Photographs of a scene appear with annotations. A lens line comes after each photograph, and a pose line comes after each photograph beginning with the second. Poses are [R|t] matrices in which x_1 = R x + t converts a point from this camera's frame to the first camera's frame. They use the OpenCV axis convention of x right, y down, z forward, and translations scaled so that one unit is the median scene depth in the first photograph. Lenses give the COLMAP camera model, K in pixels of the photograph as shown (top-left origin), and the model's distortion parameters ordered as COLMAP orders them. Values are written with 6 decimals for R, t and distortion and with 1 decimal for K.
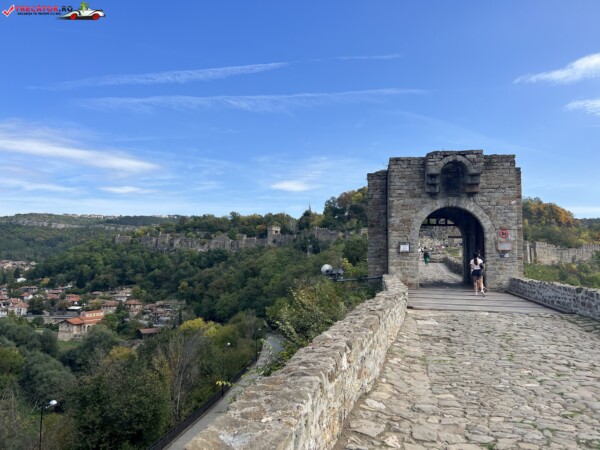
lens RADIAL K [[452.1, 0, 300.0], [0, 452.1, 225.0], [0, 0, 1]] dist [0.071627, -0.095464]
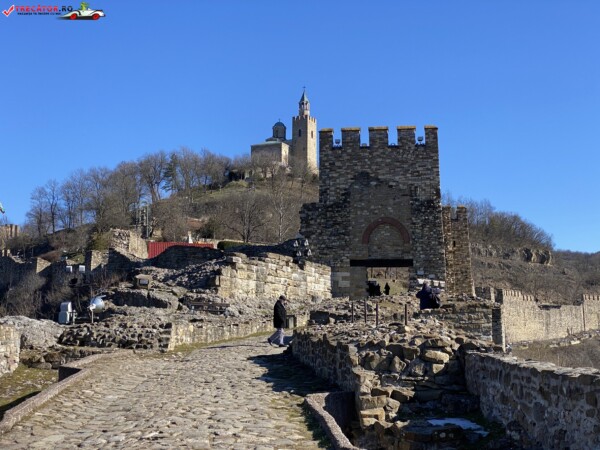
lens RADIAL K [[902.1, 0, 307.7], [0, 902.1, 204.6], [0, 0, 1]] dist [0.124284, 0.044513]
pose [[0.949172, 0.033748, 0.312943, 0.057611], [-0.015114, 0.997975, -0.061780, 0.011822], [-0.314394, 0.053910, 0.947761, 0.222173]]
